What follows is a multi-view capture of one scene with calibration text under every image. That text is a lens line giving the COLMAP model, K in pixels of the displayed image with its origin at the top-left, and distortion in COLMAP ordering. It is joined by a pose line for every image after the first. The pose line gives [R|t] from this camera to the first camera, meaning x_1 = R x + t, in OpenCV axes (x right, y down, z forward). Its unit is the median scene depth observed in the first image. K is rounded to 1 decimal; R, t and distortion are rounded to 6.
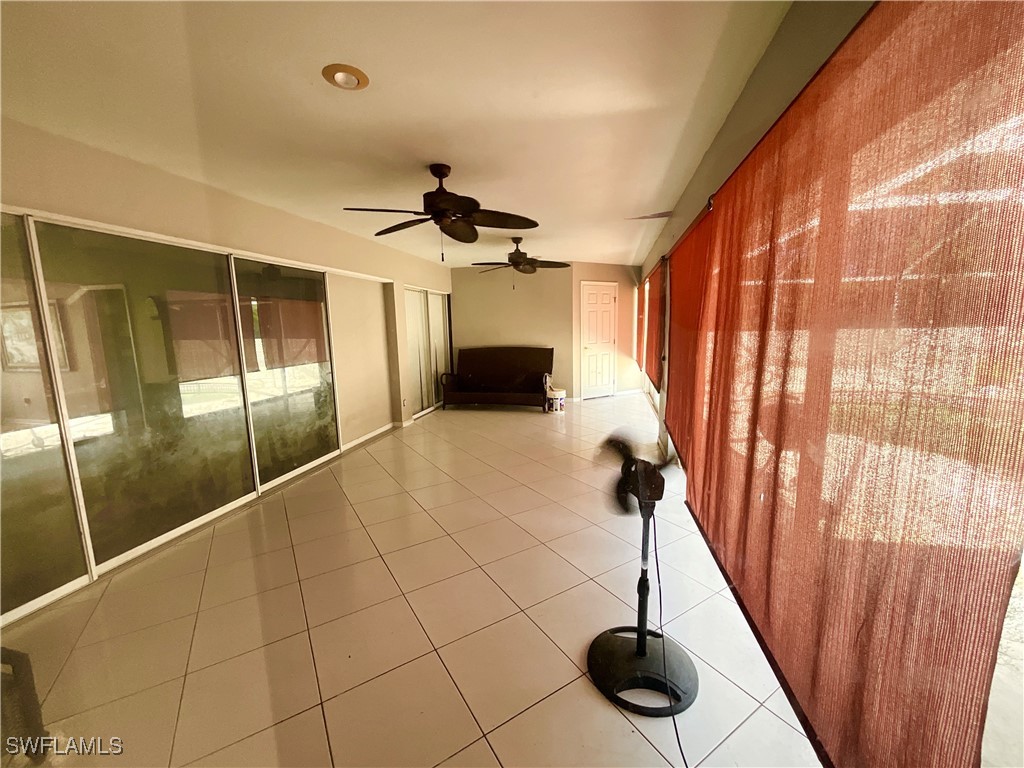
lens RADIAL K [[414.6, 0, 513.6], [0, 414.6, 388.1], [0, 0, 1]] dist [-0.001508, 0.002359]
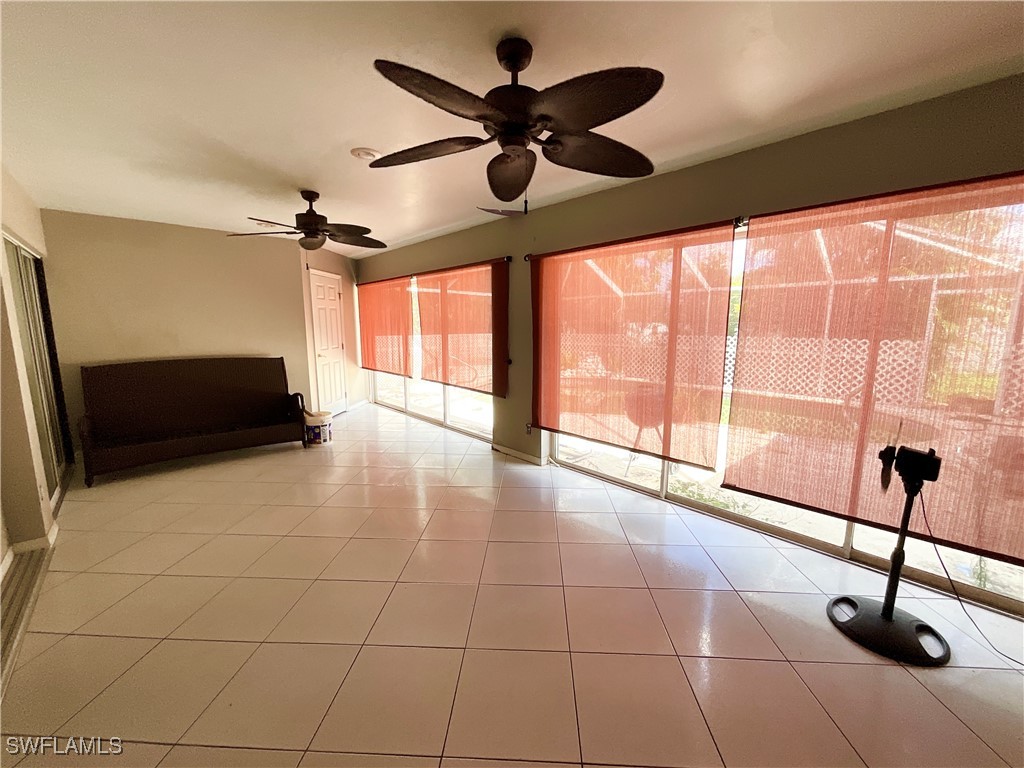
lens RADIAL K [[414.6, 0, 514.4], [0, 414.6, 382.9], [0, 0, 1]] dist [-0.001508, 0.002359]
pose [[0.565833, -0.097235, 0.818766, -0.293615], [0.114985, 0.992624, 0.038418, -0.037866], [-0.816463, 0.072408, 0.572840, 0.297355]]
